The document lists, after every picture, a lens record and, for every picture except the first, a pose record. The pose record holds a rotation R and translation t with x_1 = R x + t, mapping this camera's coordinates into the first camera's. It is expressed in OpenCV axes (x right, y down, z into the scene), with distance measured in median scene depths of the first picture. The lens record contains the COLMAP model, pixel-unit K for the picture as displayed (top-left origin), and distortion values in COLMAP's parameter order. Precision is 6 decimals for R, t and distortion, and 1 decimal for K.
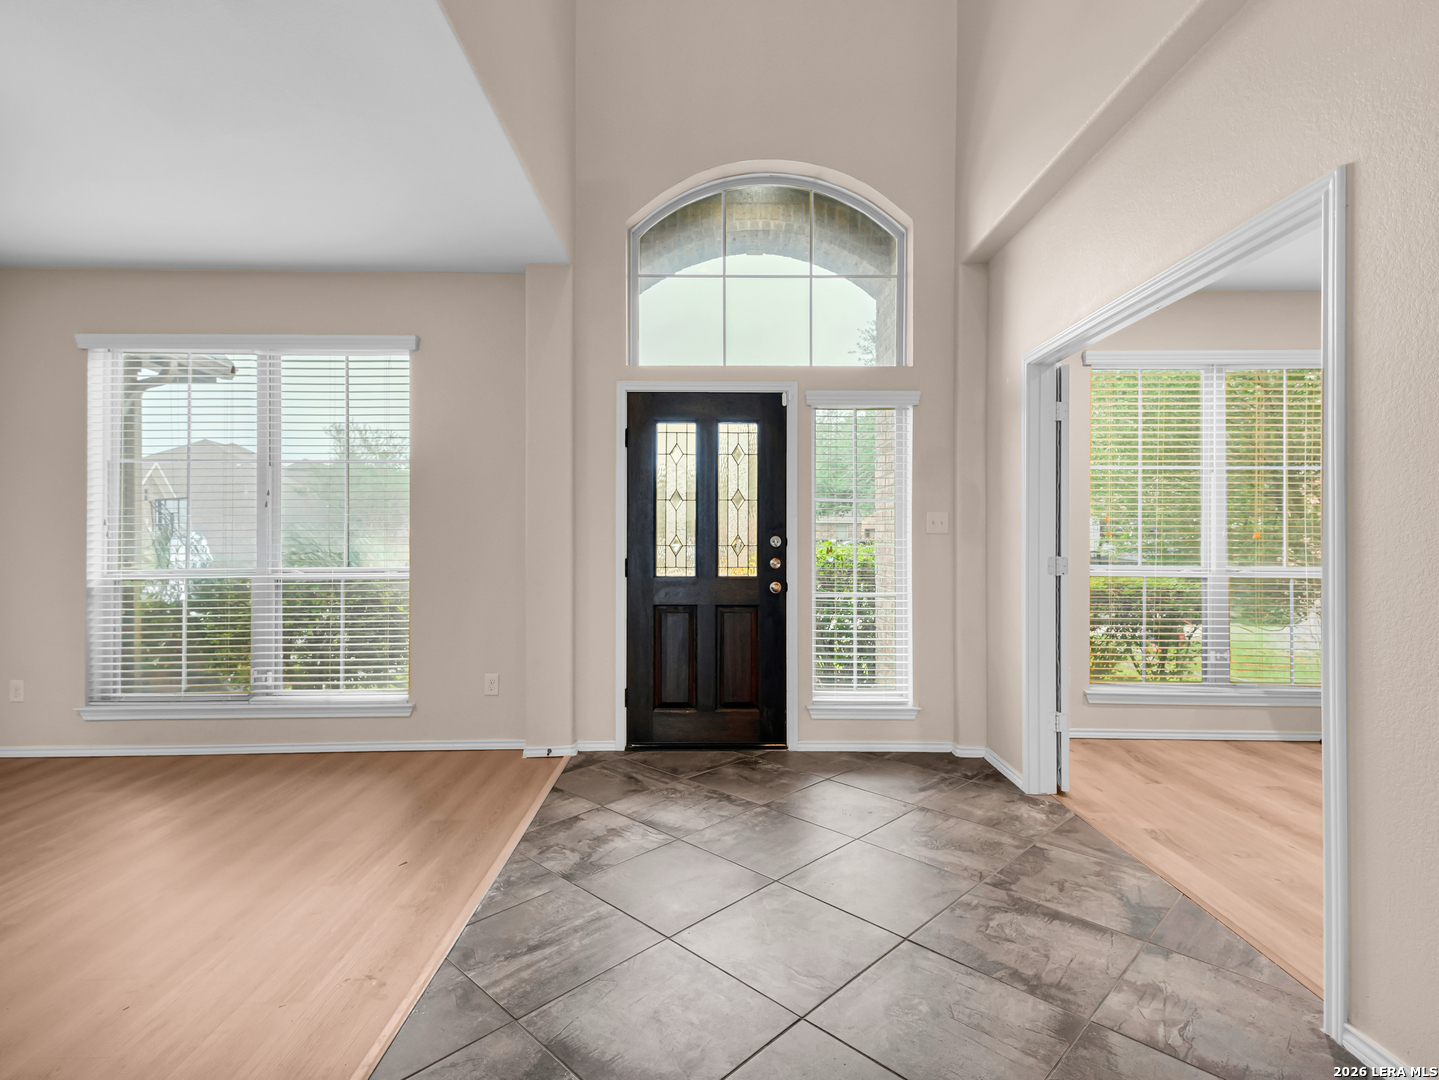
lens RADIAL K [[723.7, 0, 709.0], [0, 723.7, 541.6], [0, 0, 1]] dist [0.024243, -0.001723]
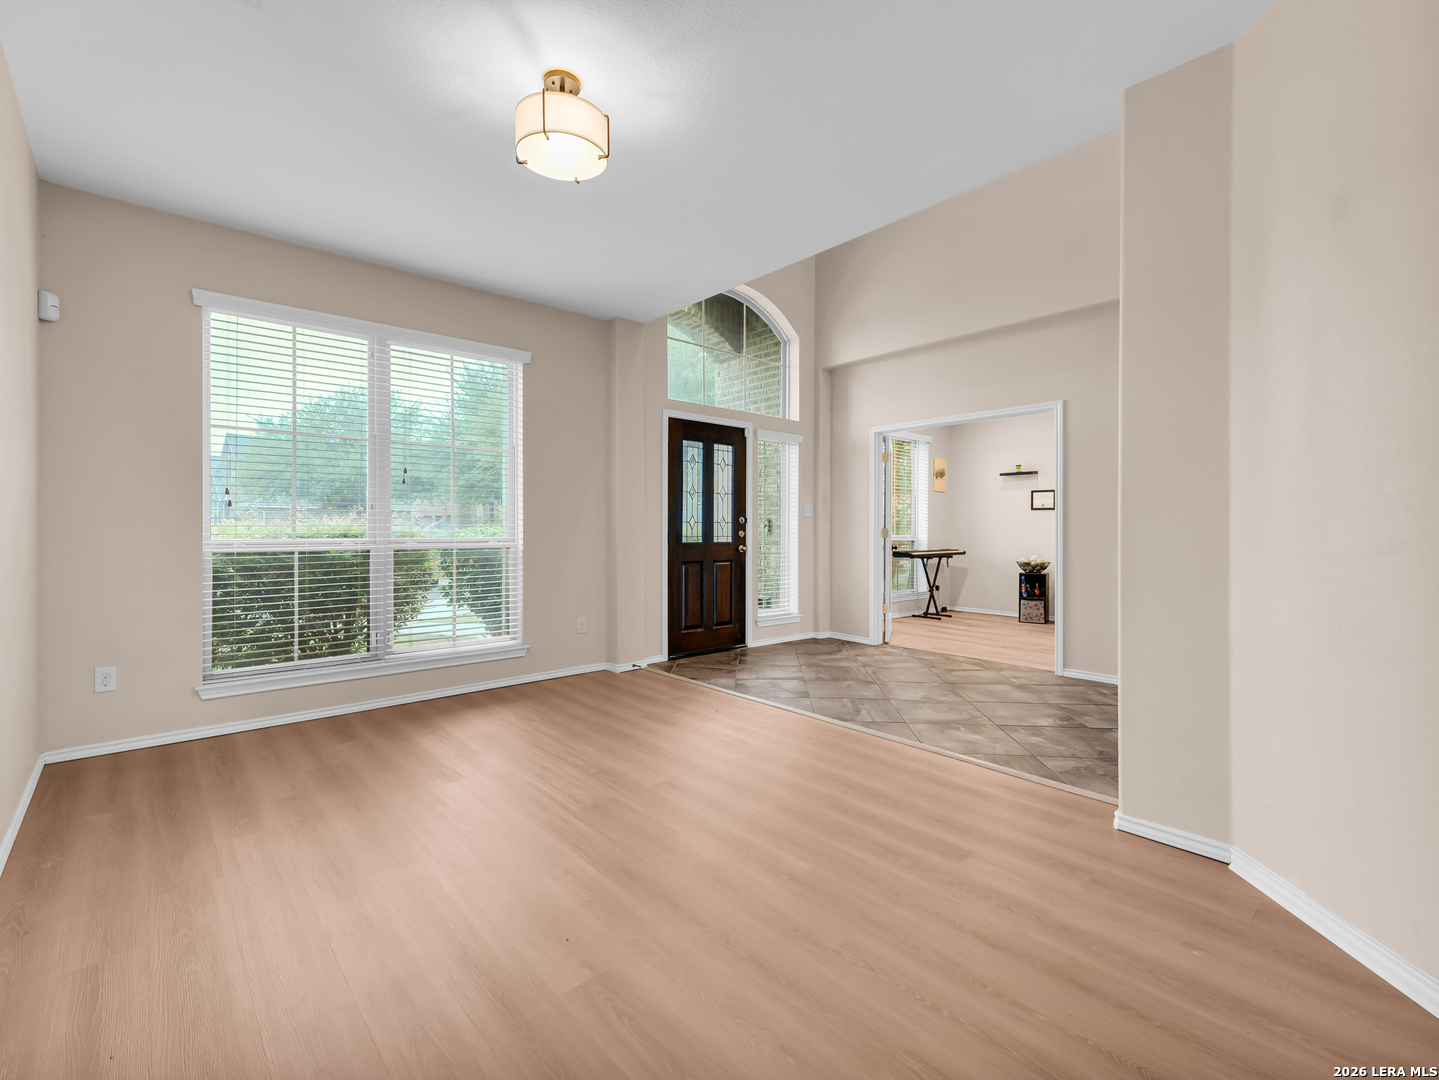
lens RADIAL K [[657.2, 0, 718.6], [0, 657.2, 537.0], [0, 0, 1]] dist [0.029449, -0.007730]
pose [[0.756172, -0.003671, 0.654363, -0.908762], [-0.003528, 0.999947, 0.009687, 0.023289], [-0.654363, -0.009633, 0.756119, -0.078863]]
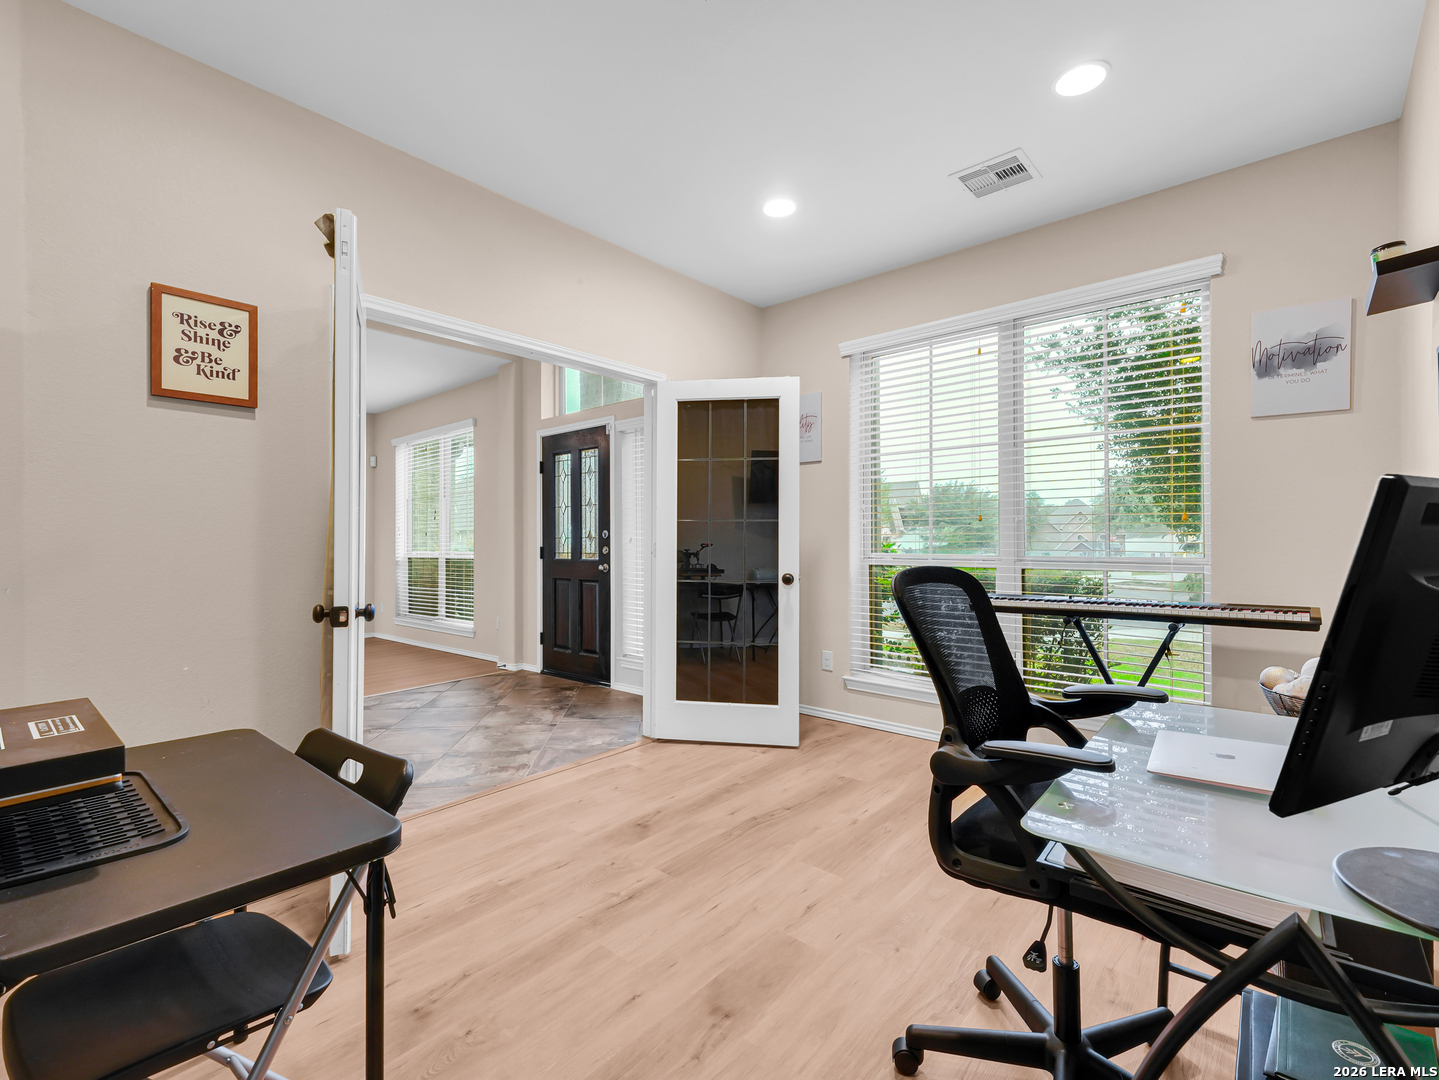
lens RADIAL K [[657.2, 0, 724.3], [0, 657.2, 542.6], [0, 0, 1]] dist [0.029449, -0.007730]
pose [[0.755752, -0.004012, -0.654846, 1.077697], [0.007523, 0.999968, 0.002556, 0.014565], [0.654815, -0.006858, 0.755758, 0.205144]]
